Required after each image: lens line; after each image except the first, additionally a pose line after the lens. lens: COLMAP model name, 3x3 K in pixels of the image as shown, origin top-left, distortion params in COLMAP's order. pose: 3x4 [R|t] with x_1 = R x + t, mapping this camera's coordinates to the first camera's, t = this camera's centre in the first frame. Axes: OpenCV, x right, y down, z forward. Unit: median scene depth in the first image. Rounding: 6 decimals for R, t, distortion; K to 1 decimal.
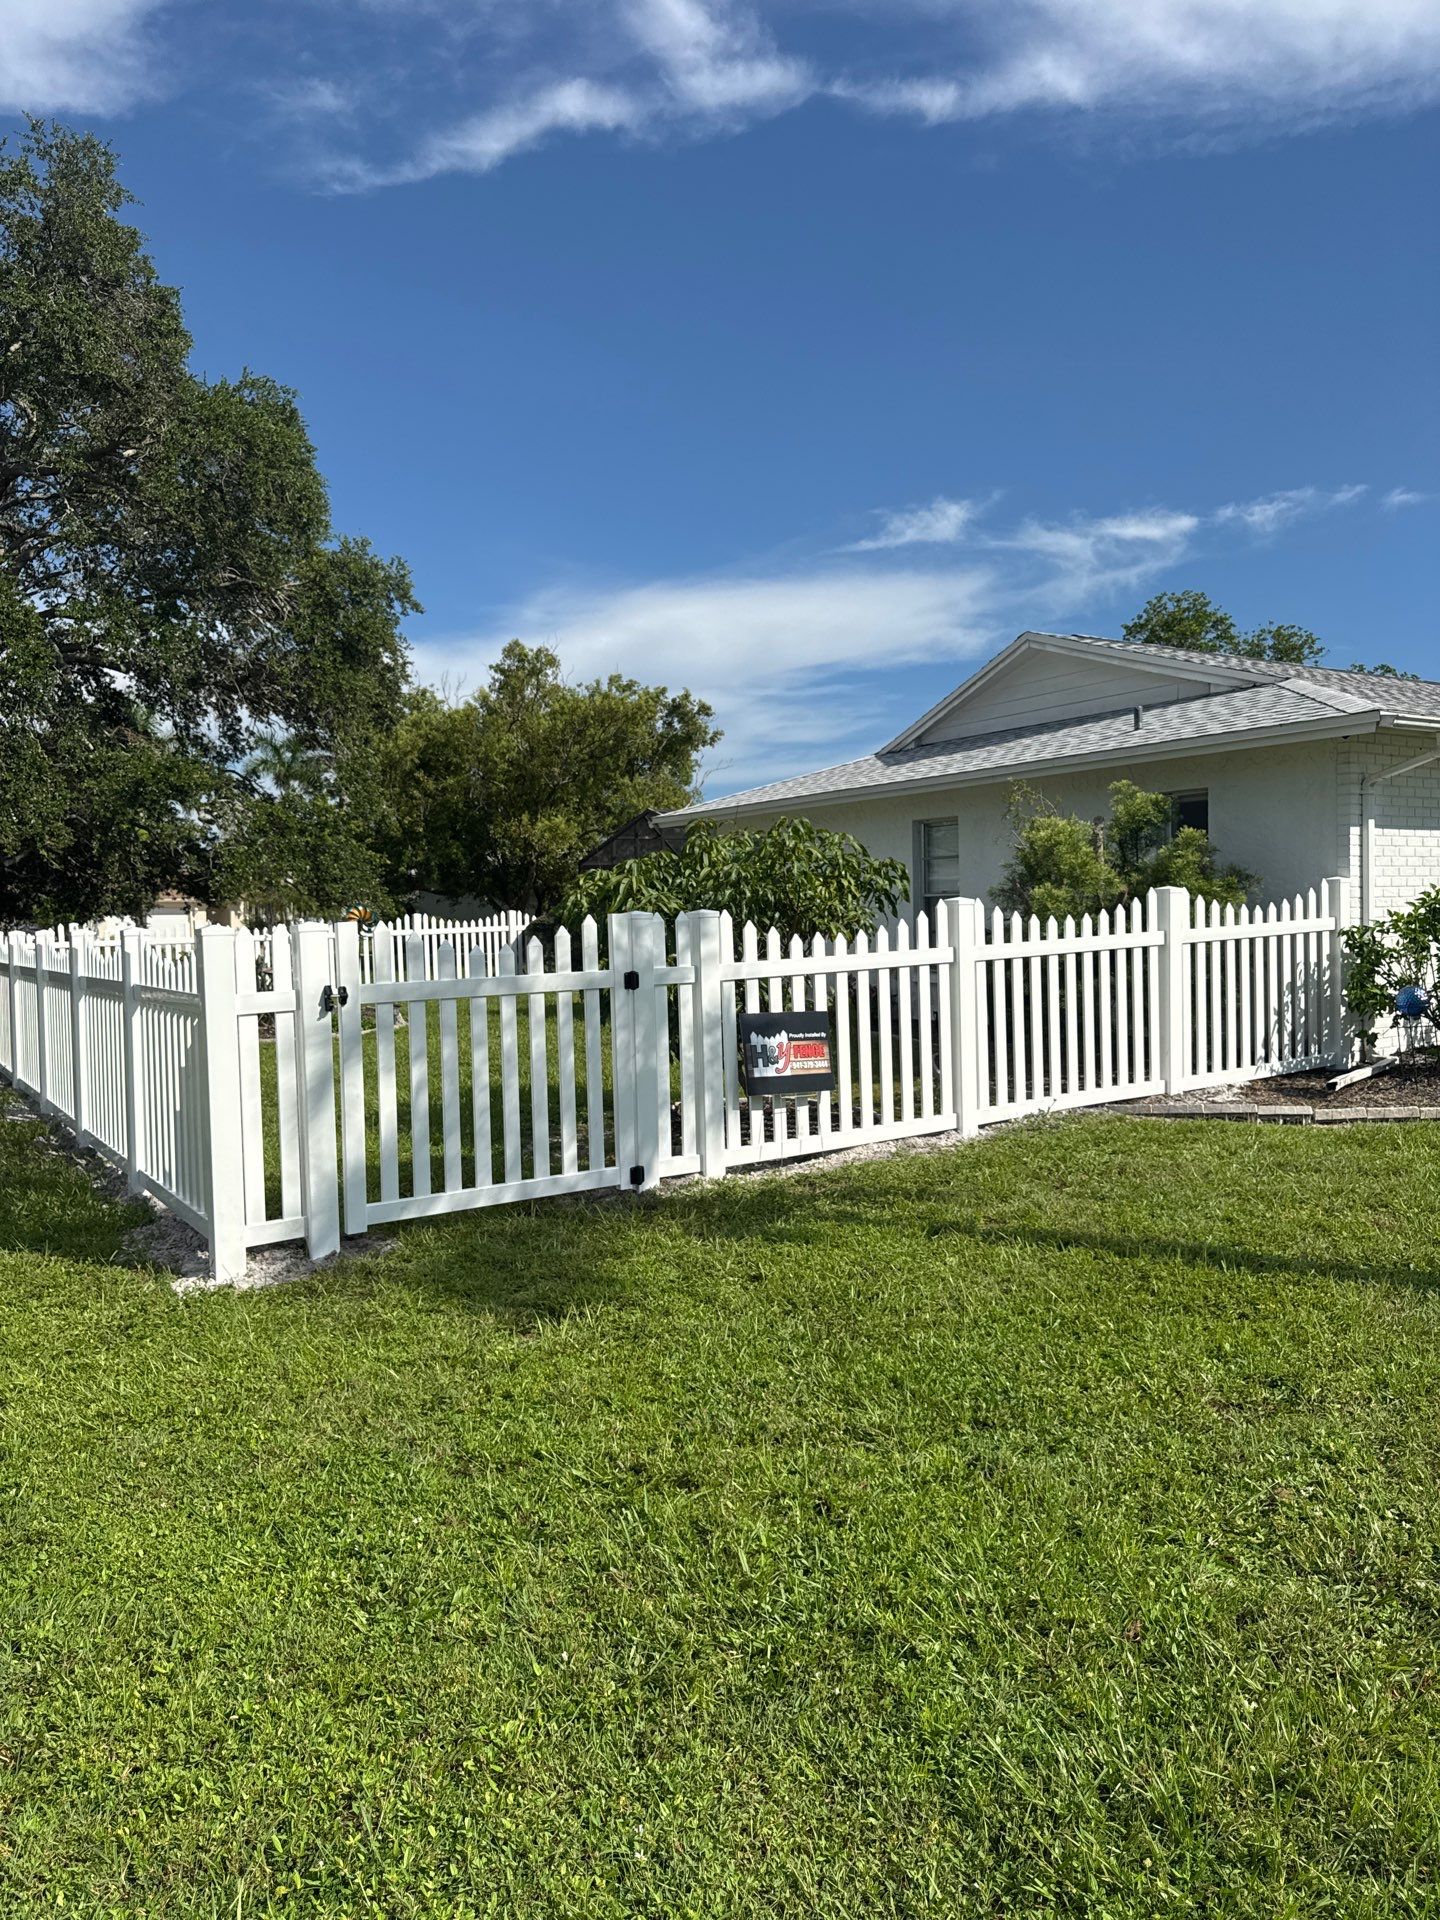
lens RADIAL K [[1368.3, 0, 727.5], [0, 1368.3, 964.4], [0, 0, 1]] dist [0.035005, -0.040954]
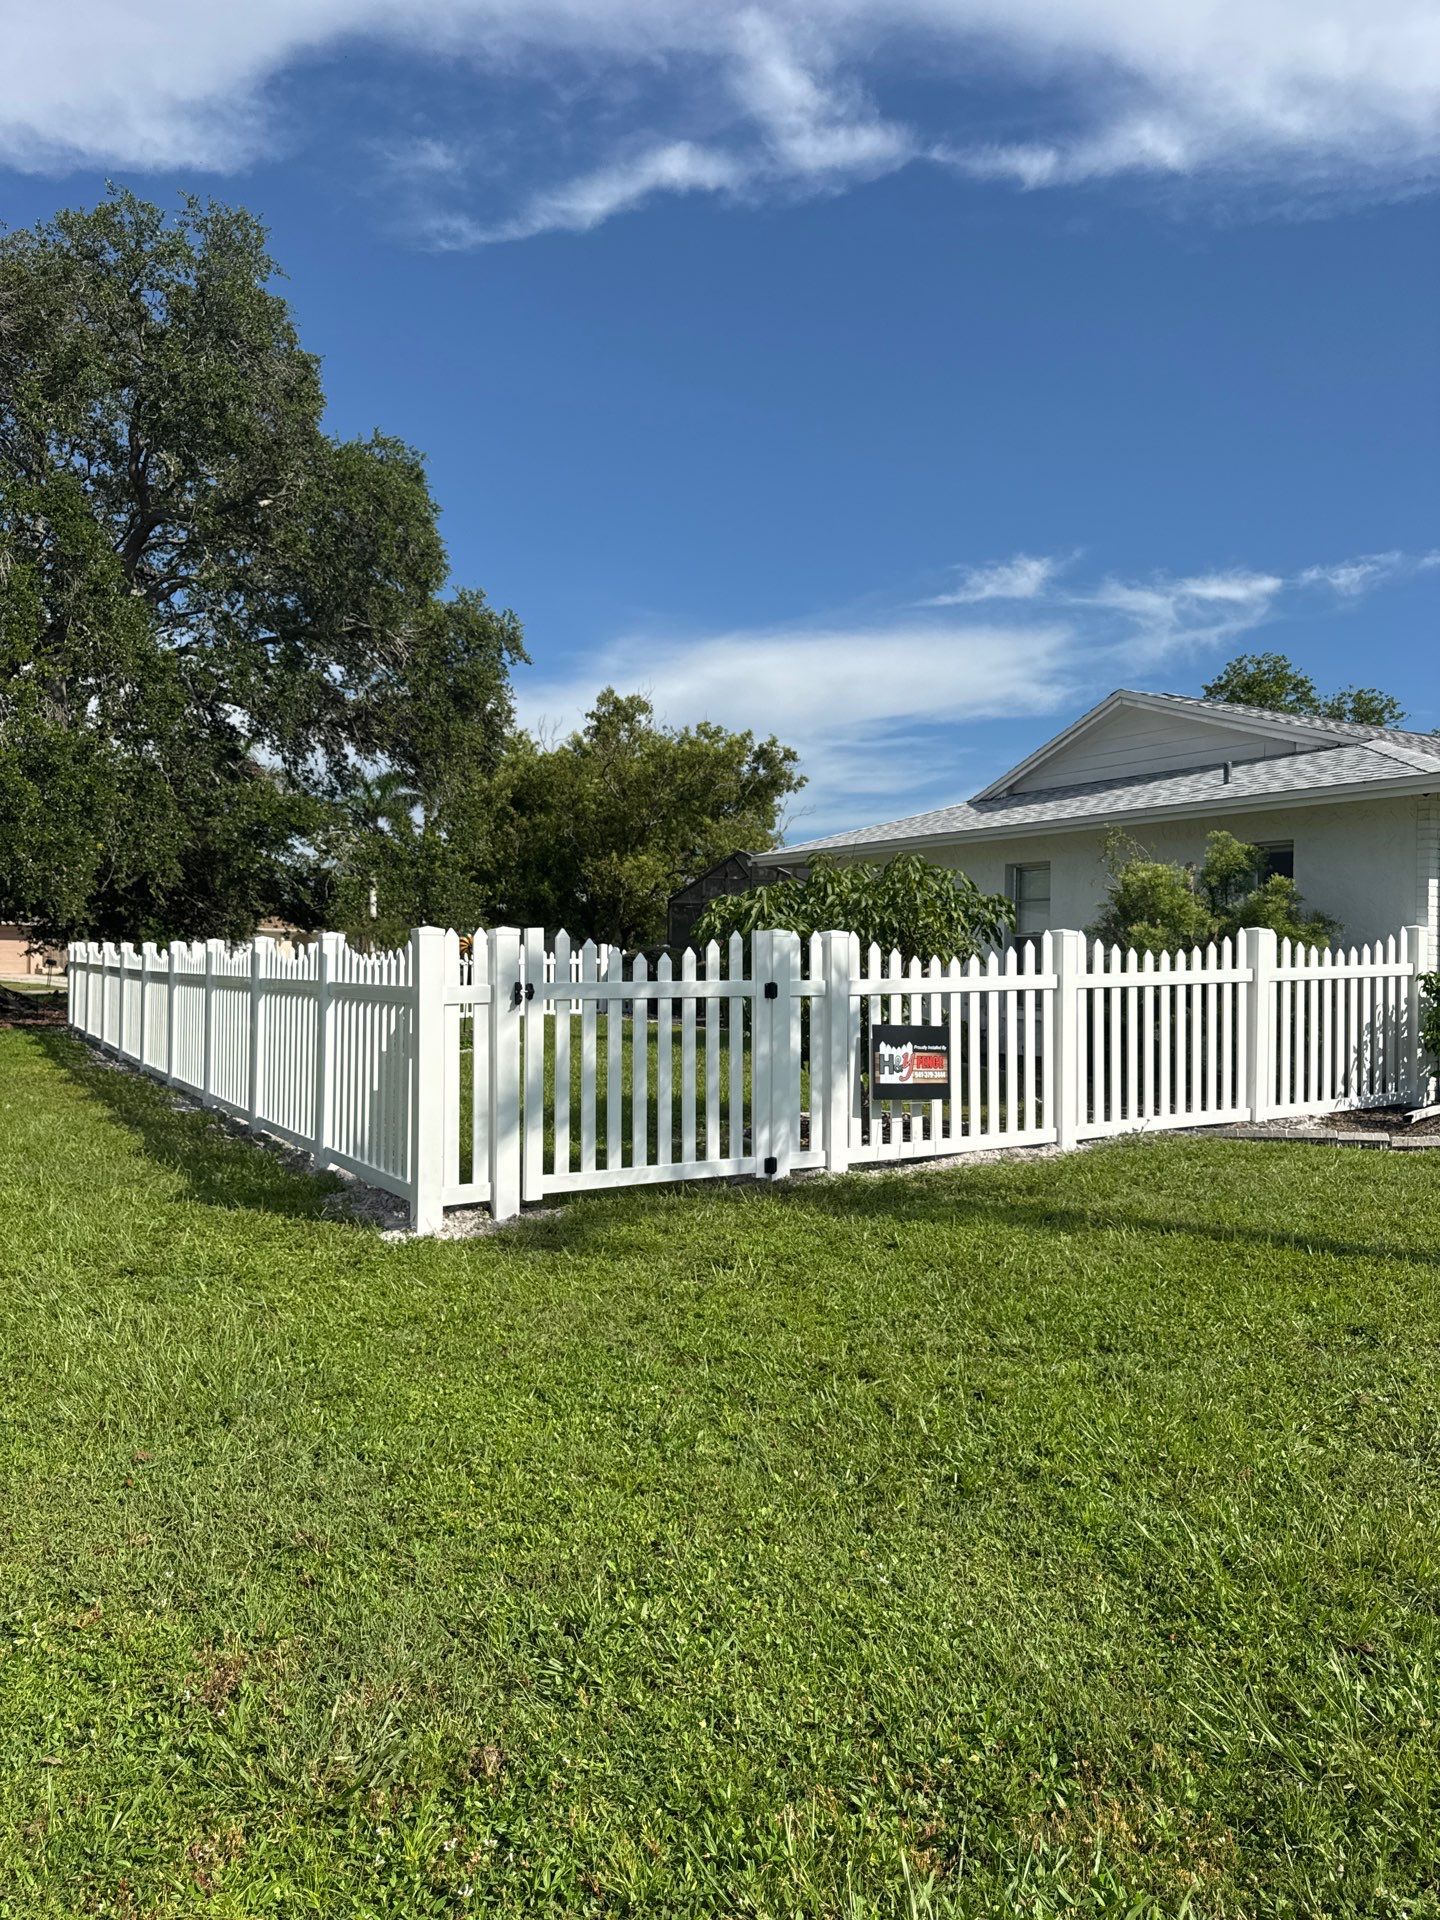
lens RADIAL K [[1372.8, 0, 727.8], [0, 1372.8, 1011.3], [0, 0, 1]] dist [0.010821, -0.010323]
pose [[0.998563, 0.031871, -0.043090, -0.030380], [-0.031993, 0.999486, -0.002150, 0.017044], [0.042999, 0.003525, 0.999069, -0.061637]]
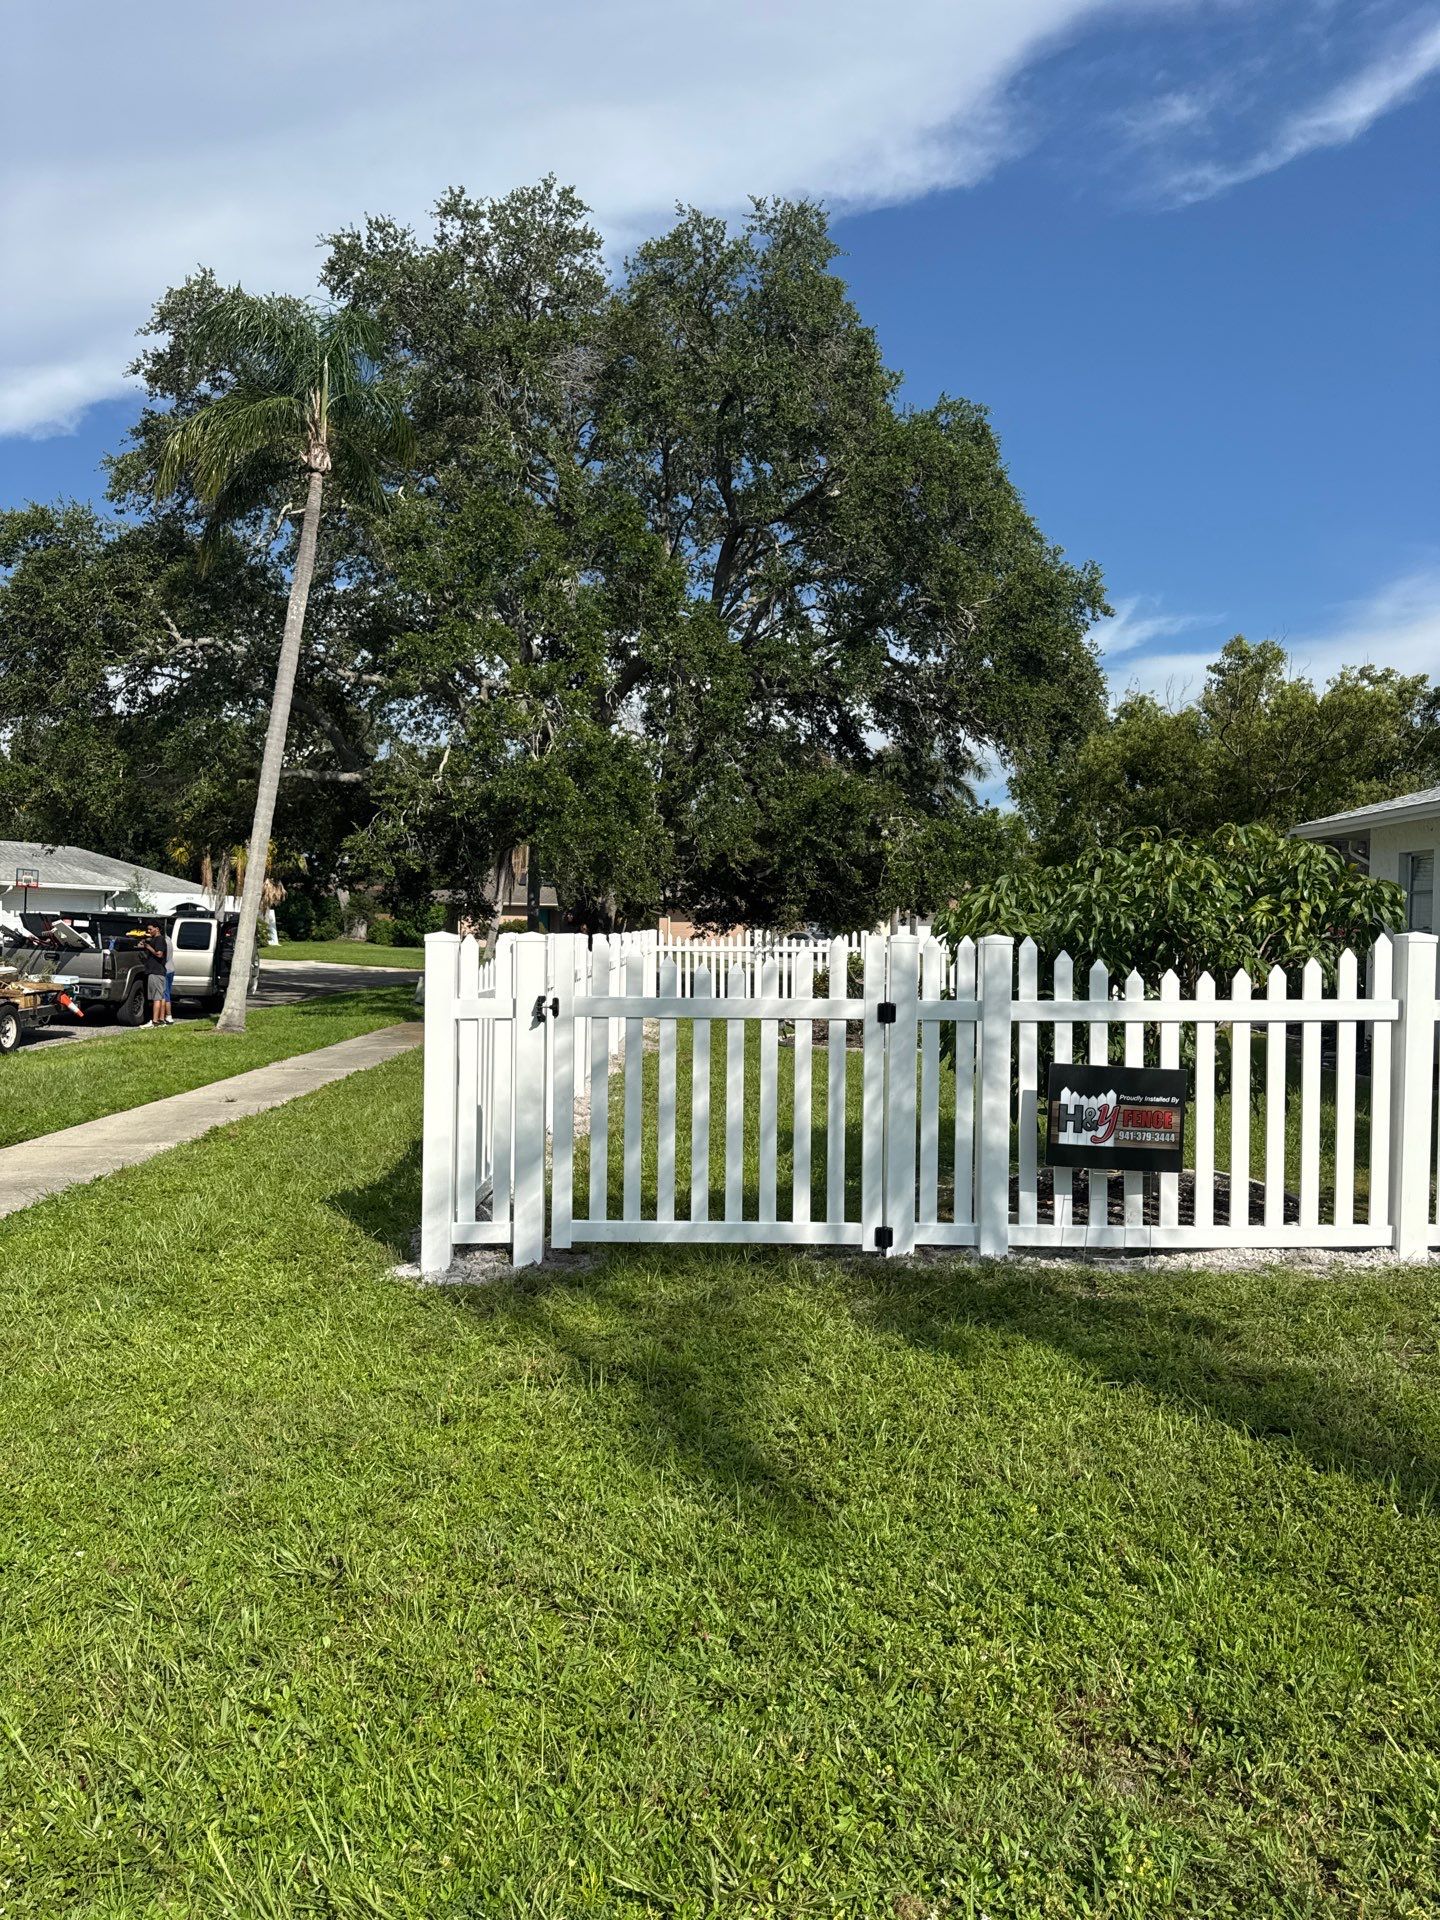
lens RADIAL K [[1331.6, 0, 715.4], [0, 1331.6, 1010.9], [0, 0, 1]] dist [0.000764, -0.019678]
pose [[0.823675, 0.072421, -0.562419, 0.164182], [-0.057054, 0.997362, 0.044869, -0.011107], [0.564185, -0.004869, 0.825634, 0.131521]]
